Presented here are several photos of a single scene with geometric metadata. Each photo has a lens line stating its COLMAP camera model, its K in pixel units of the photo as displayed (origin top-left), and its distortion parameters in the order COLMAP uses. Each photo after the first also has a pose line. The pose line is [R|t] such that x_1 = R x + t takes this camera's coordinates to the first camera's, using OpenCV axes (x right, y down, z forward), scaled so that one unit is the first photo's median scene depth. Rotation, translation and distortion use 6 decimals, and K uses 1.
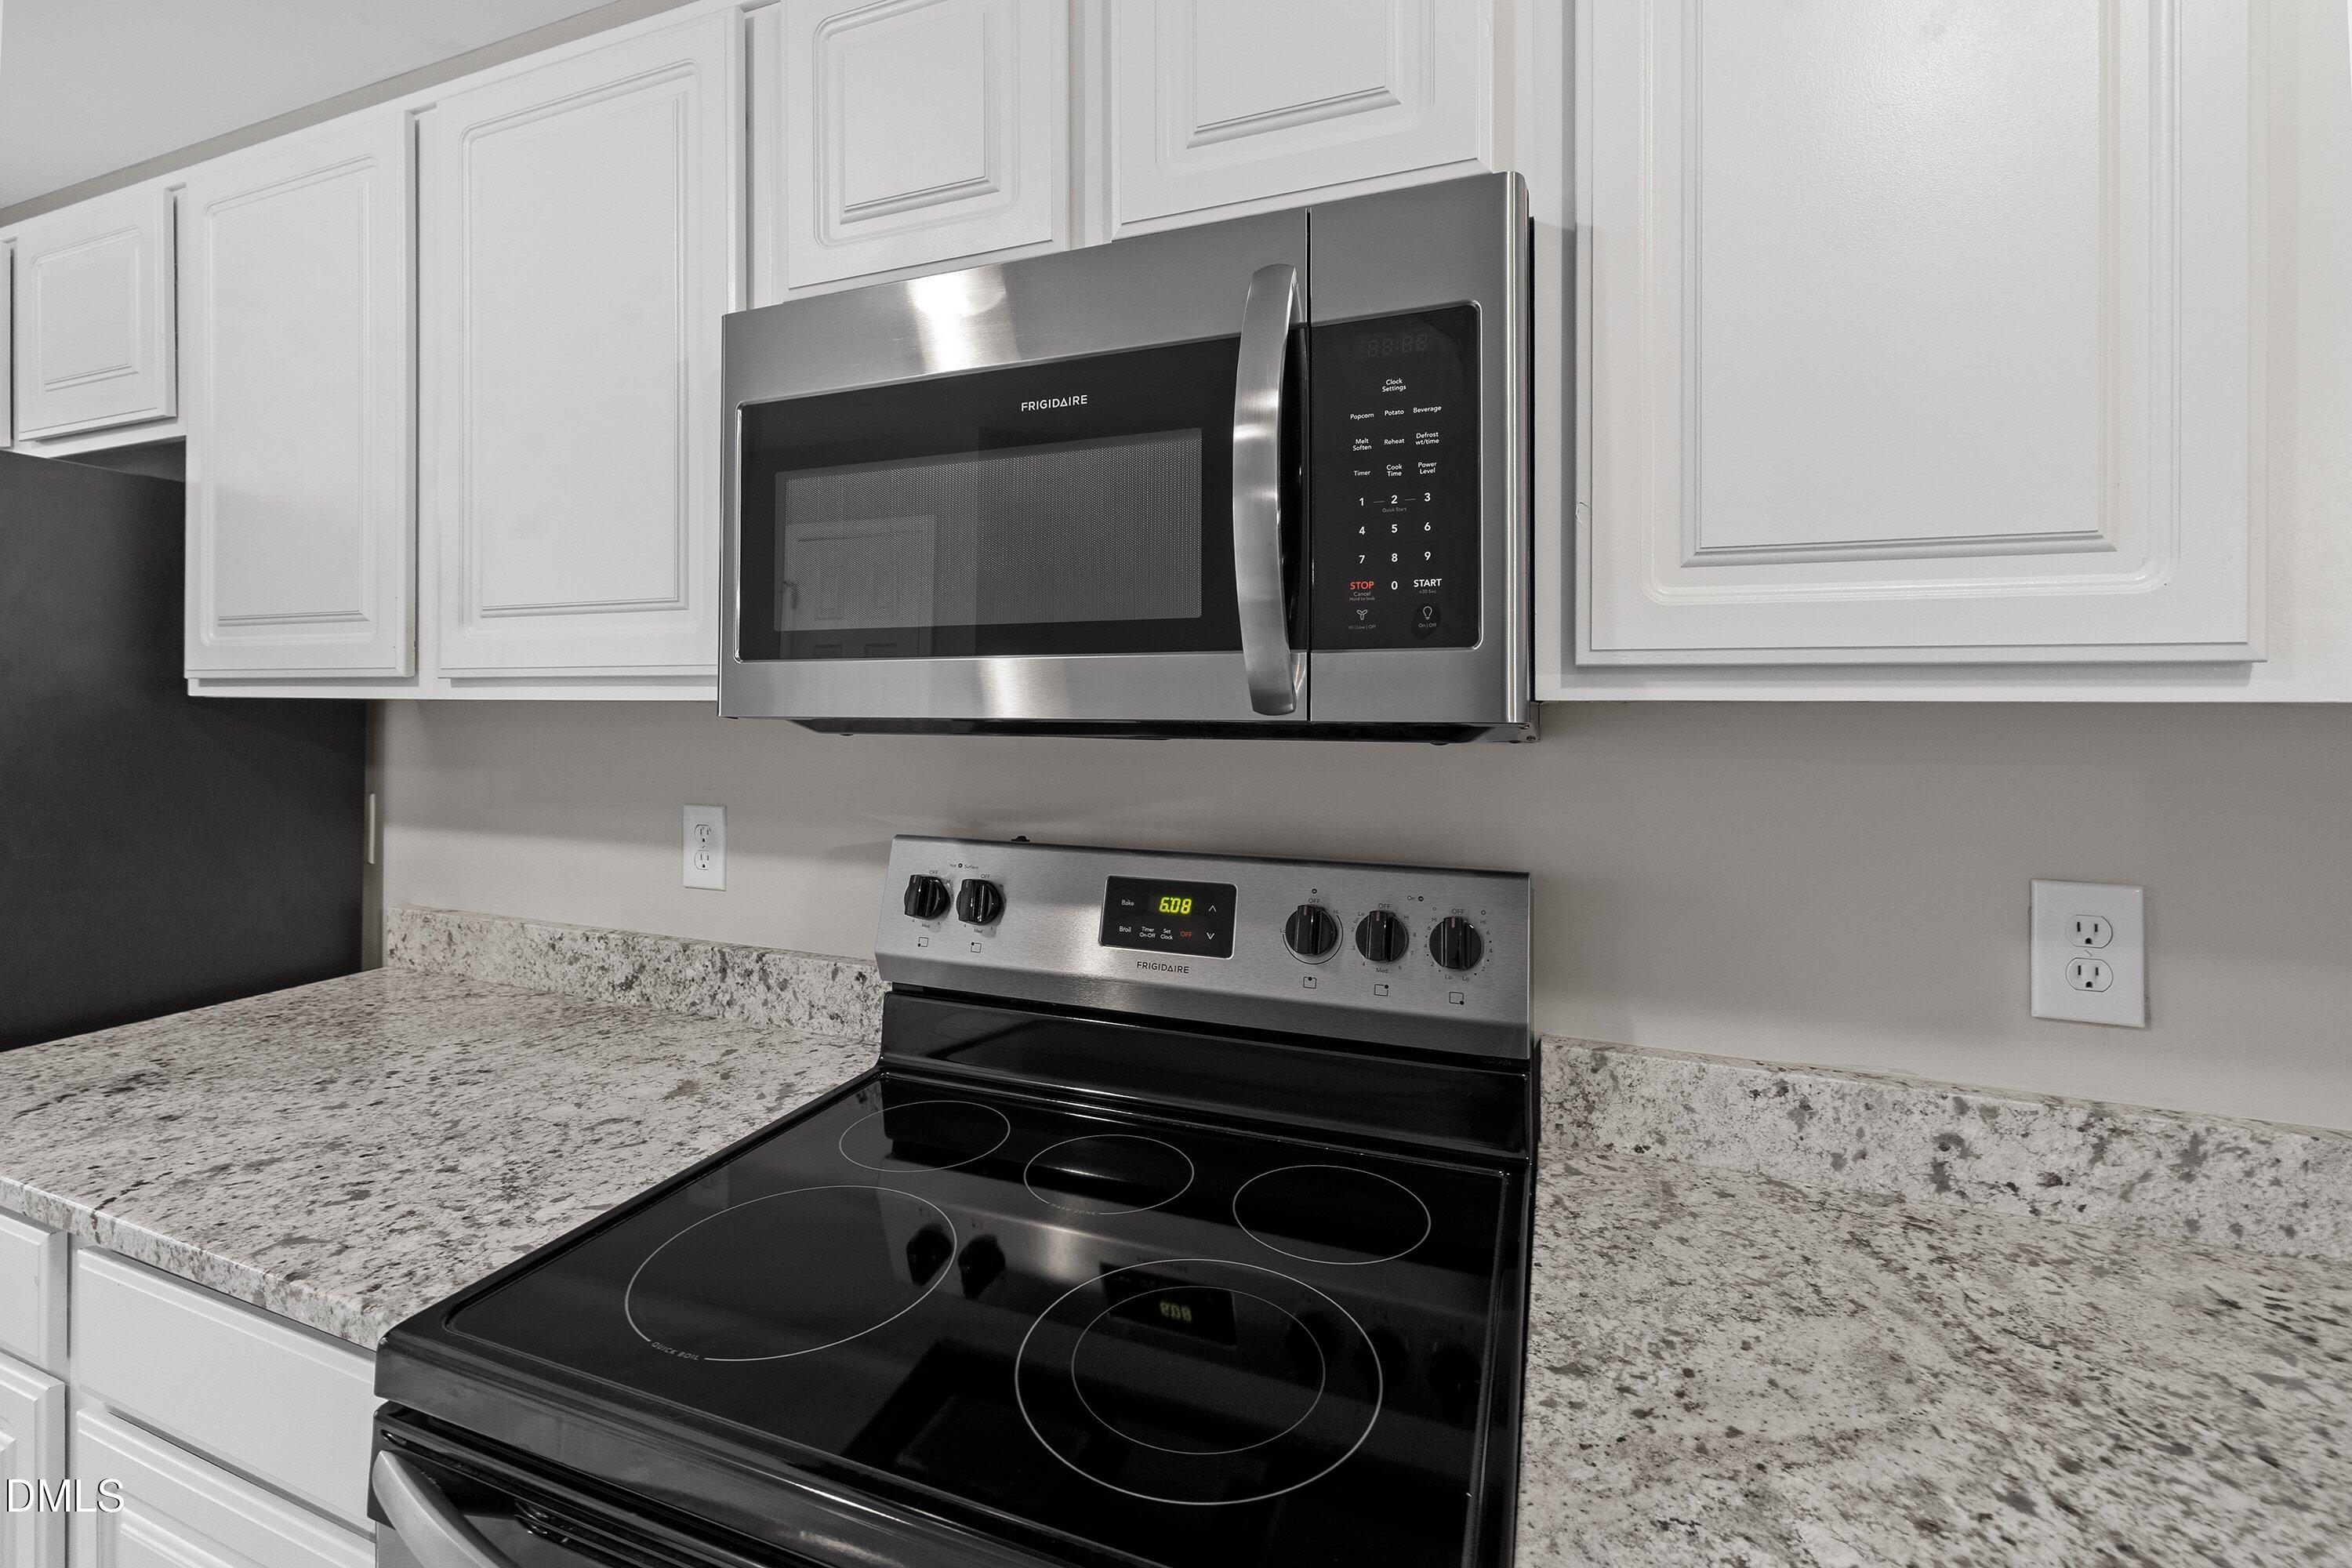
lens RADIAL K [[1001.4, 0, 1168.1], [0, 1001.4, 706.6], [0, 0, 1]] dist [-0.001318, 0.000168]
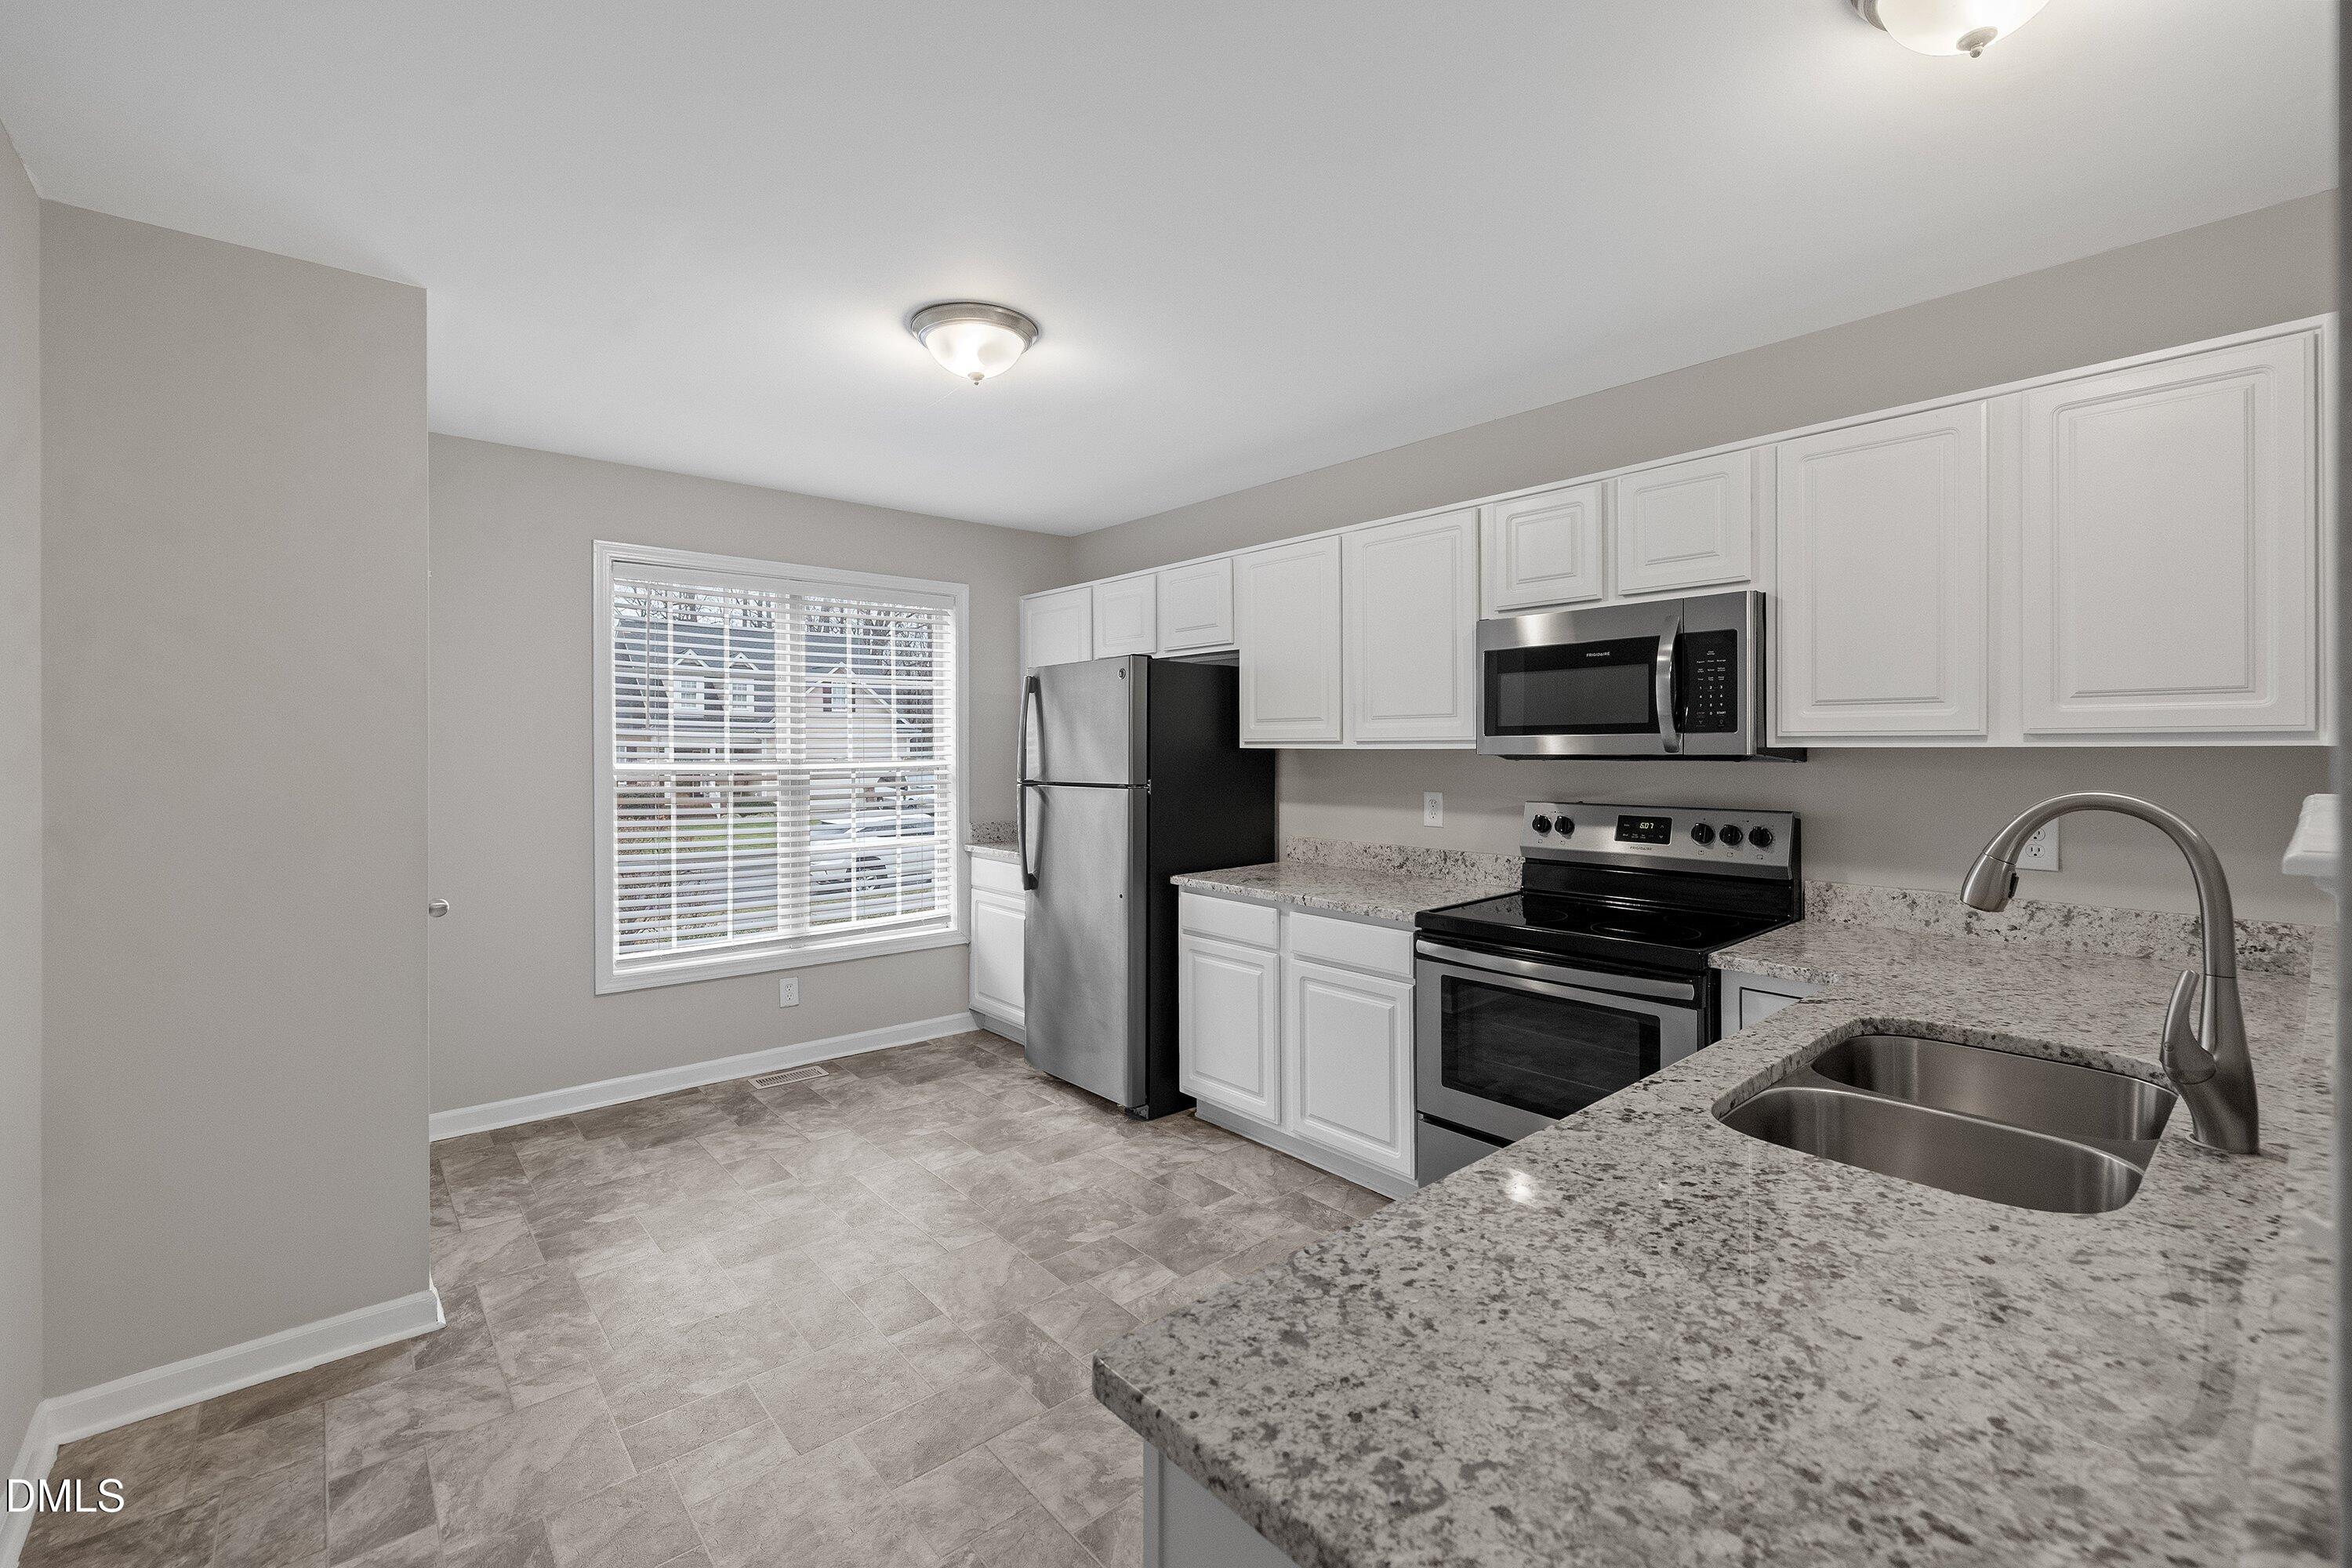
lens RADIAL K [[995.6, 0, 1175.8], [0, 995.6, 760.5], [0, 0, 1]] dist [0.003012, 0.000109]
pose [[0.885485, -0.004133, -0.464650, 0.134655], [0.012133, 0.999825, 0.014228, -0.023742], [0.464510, -0.018237, 0.885380, -1.964423]]
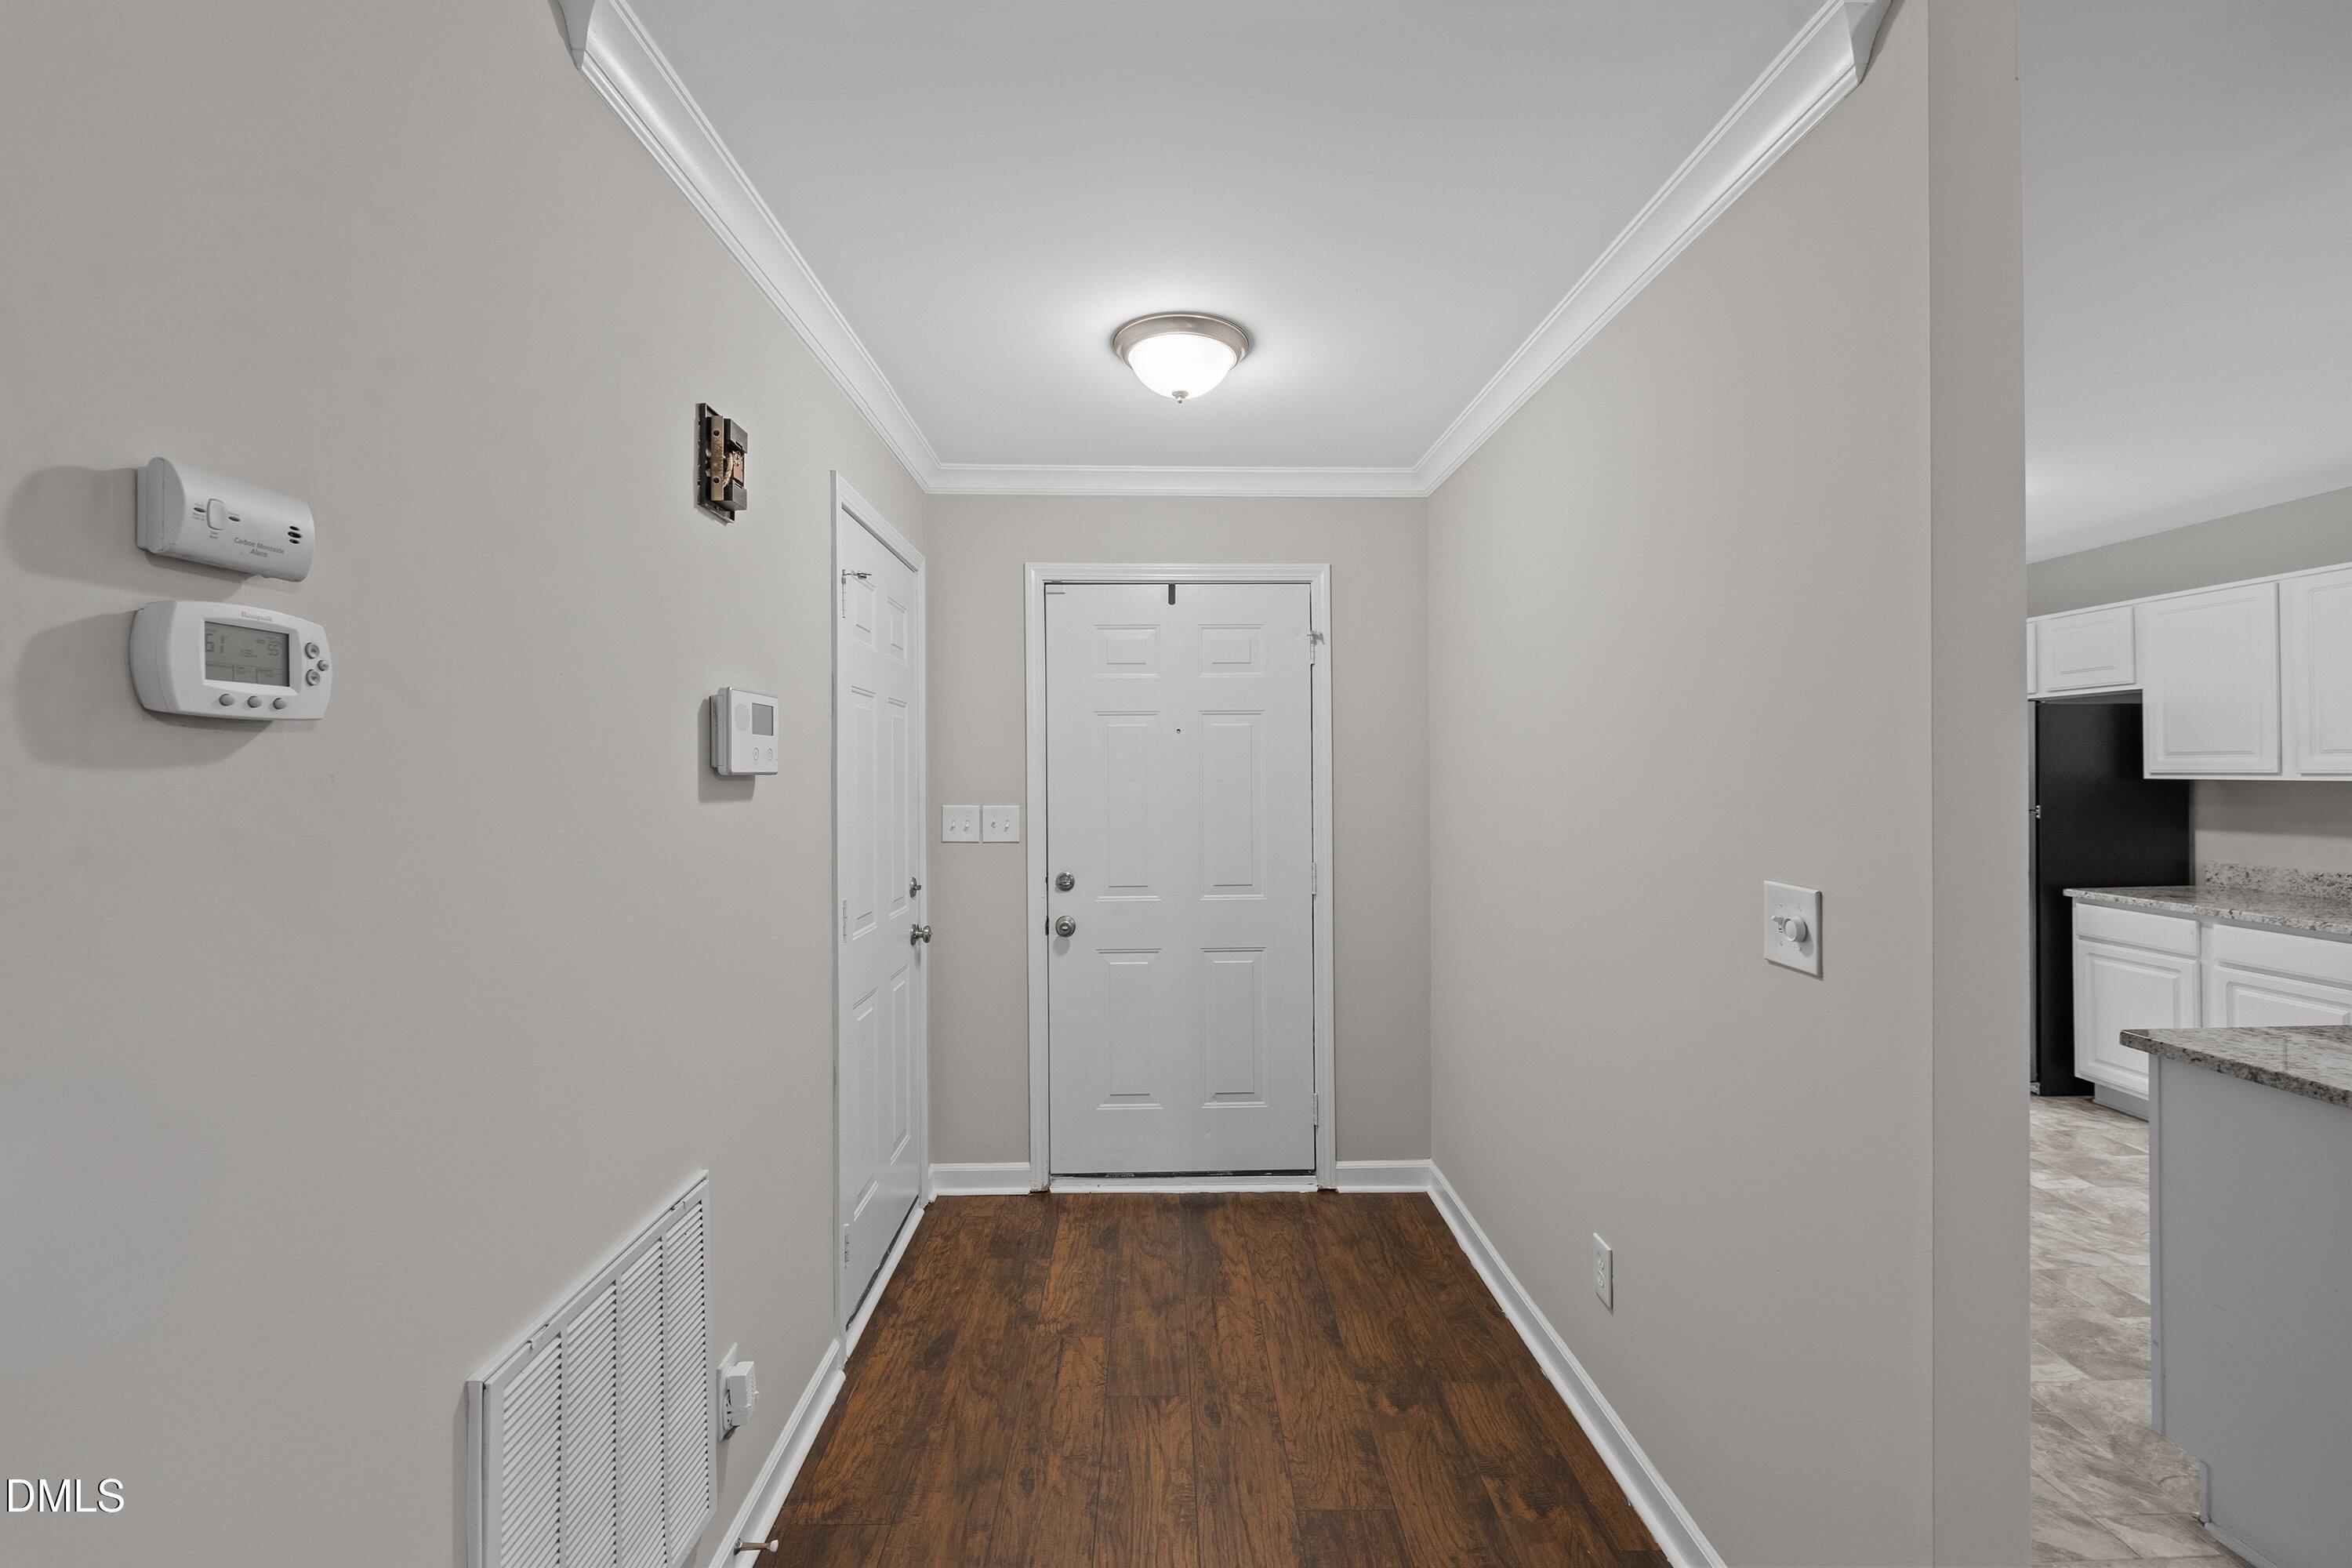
lens RADIAL K [[993.5, 0, 1175.2], [0, 993.5, 769.3], [0, 0, 1]] dist [0.000498, 0.000545]
pose [[0.394149, -0.012420, -0.918963, 0.794722], [0.015571, 0.999855, -0.006834, -0.084713], [0.918915, -0.011616, 0.394285, -3.802747]]
